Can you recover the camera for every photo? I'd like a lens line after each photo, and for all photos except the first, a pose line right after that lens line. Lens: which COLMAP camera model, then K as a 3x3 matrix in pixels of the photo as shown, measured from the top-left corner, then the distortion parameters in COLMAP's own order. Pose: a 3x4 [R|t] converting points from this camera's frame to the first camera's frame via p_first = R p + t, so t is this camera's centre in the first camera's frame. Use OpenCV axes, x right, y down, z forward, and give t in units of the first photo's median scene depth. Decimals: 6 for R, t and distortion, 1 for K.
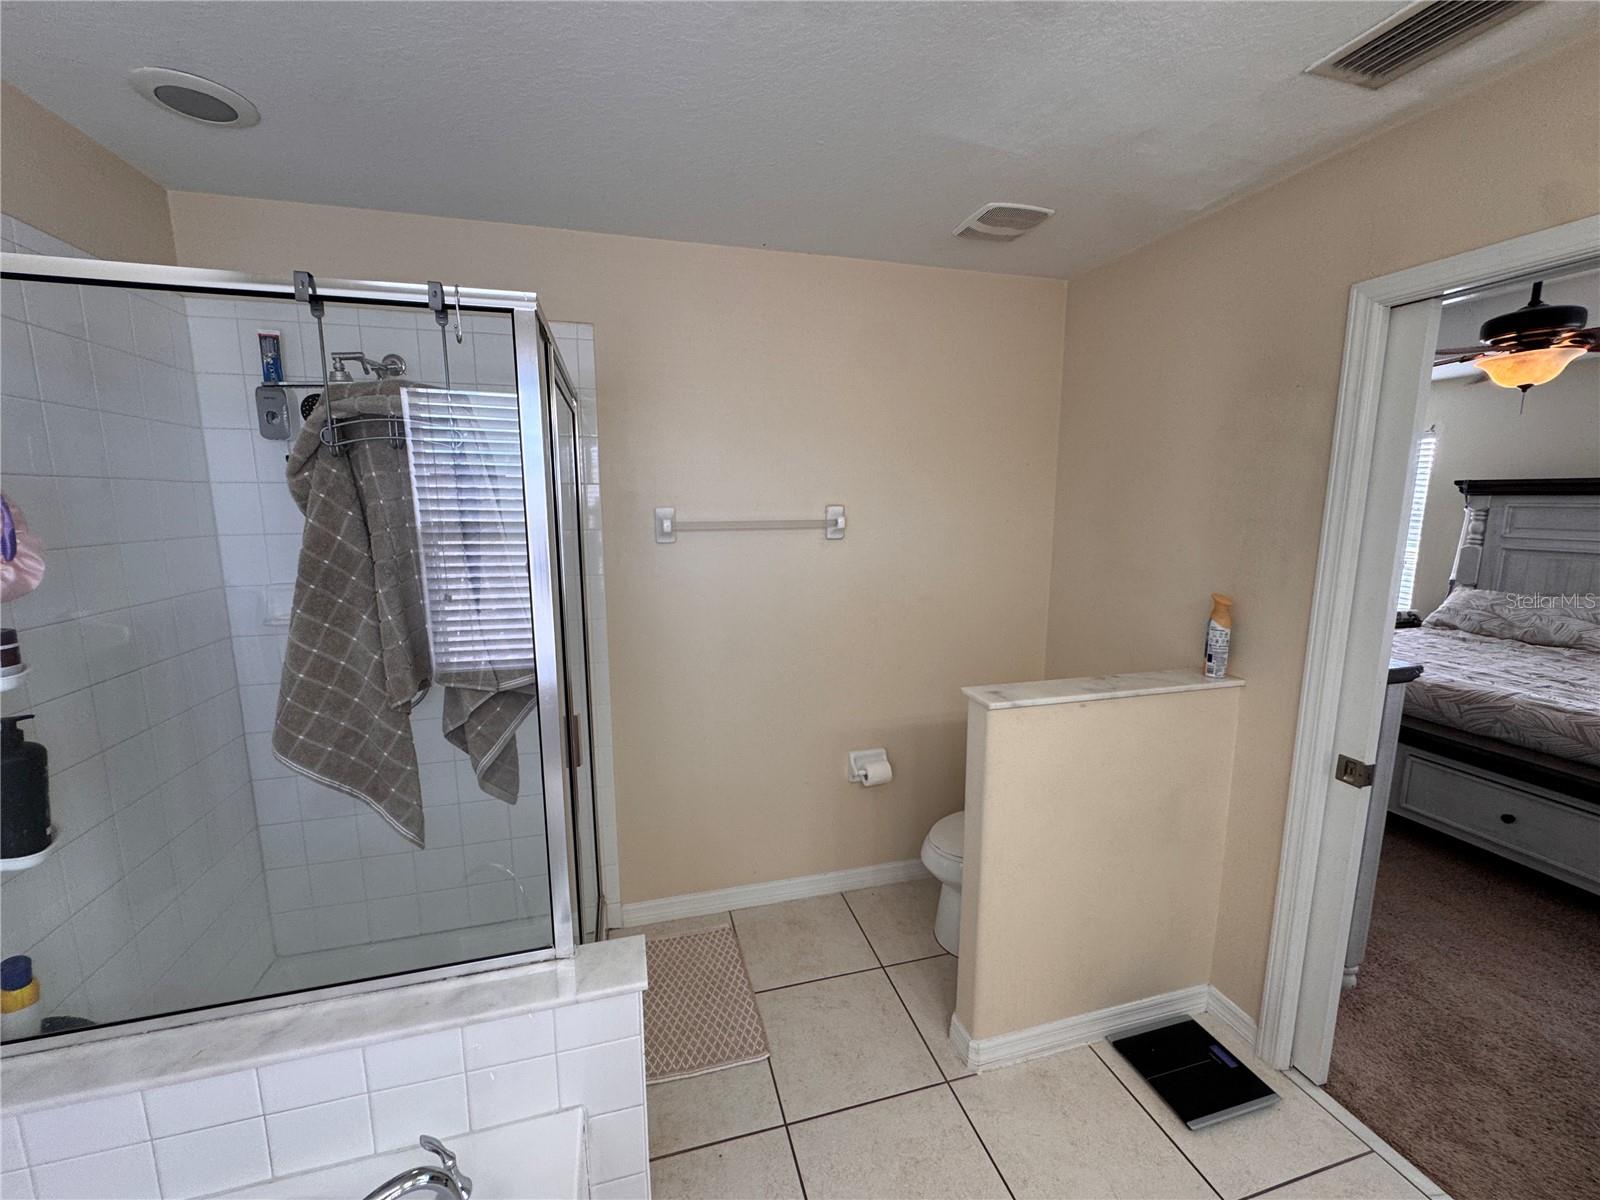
lens RADIAL K [[639.8, 0, 800.0], [0, 639.8, 600.0], [0, 0, 1]] dist [-0.003355, 0.000413]
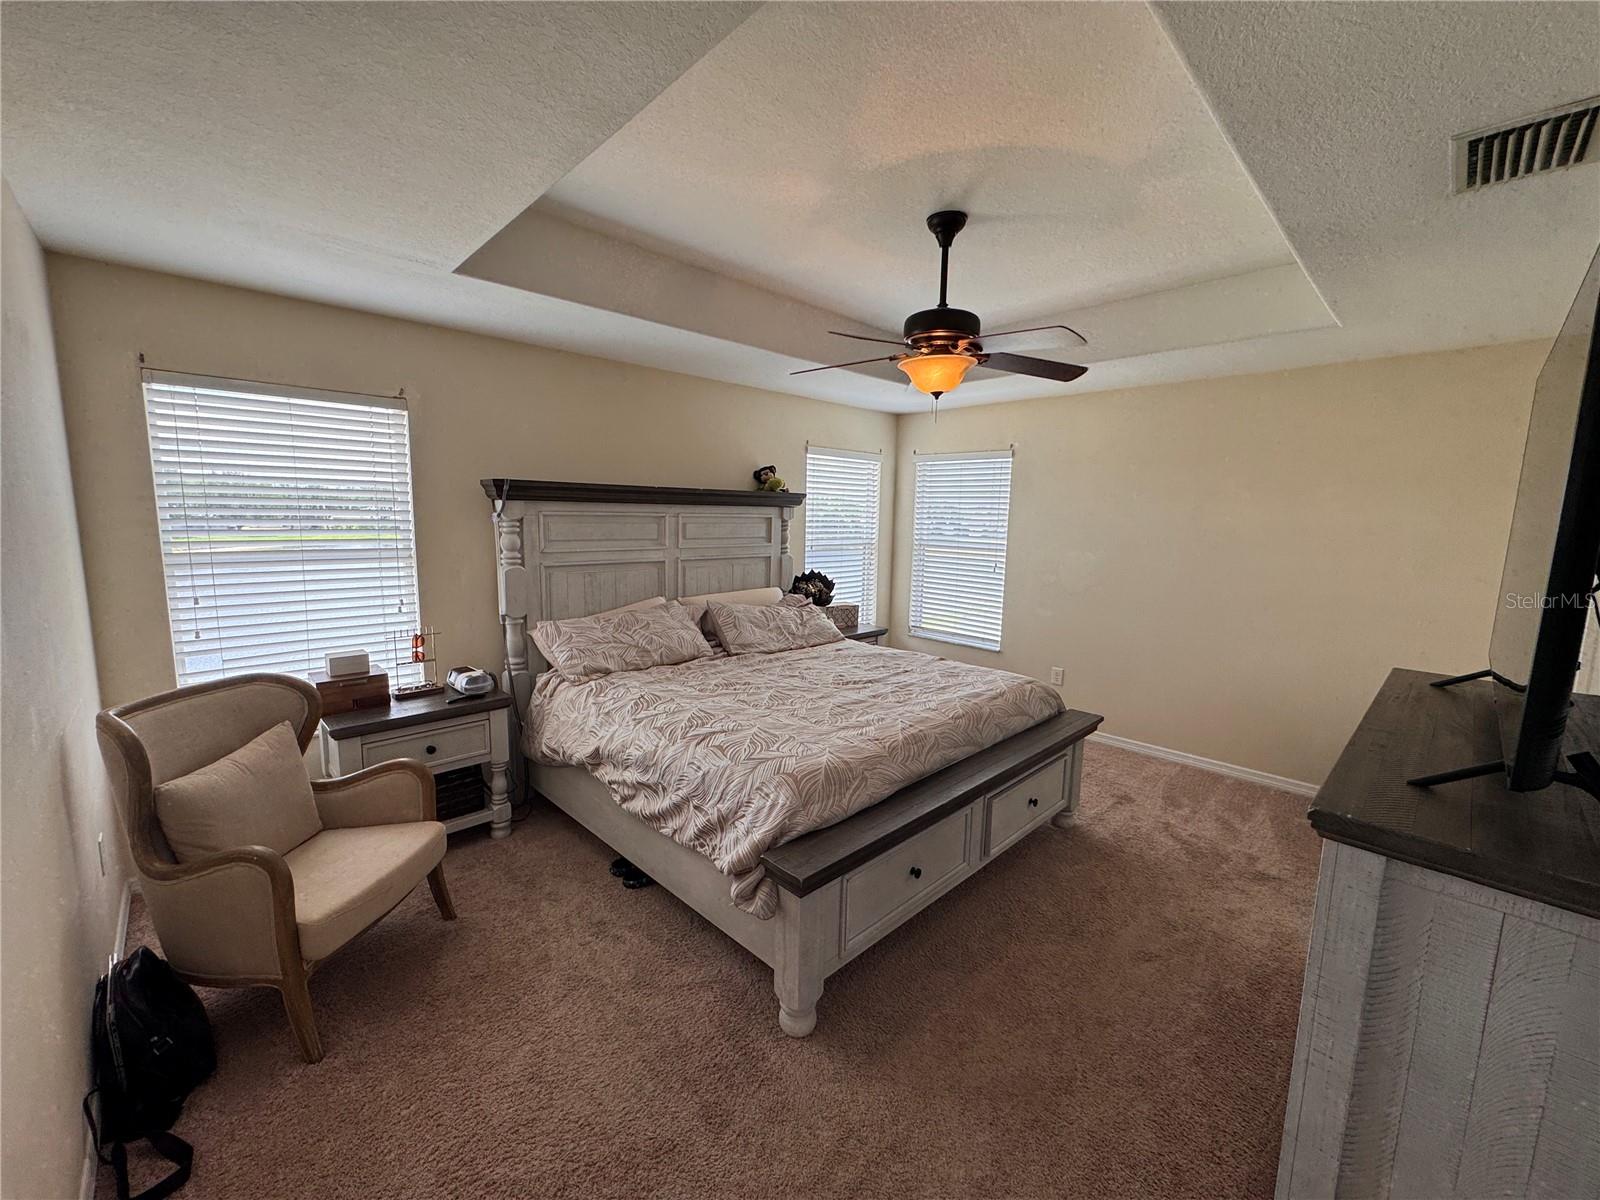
lens RADIAL K [[639.8, 0, 800.0], [0, 639.8, 600.0], [0, 0, 1]] dist [-0.003355, 0.000413]
pose [[-0.478932, -0.125526, 0.868831, 0.235728], [0.123029, 0.970358, 0.208012, -0.165311], [-0.869188, 0.206516, -0.449292, 1.070765]]
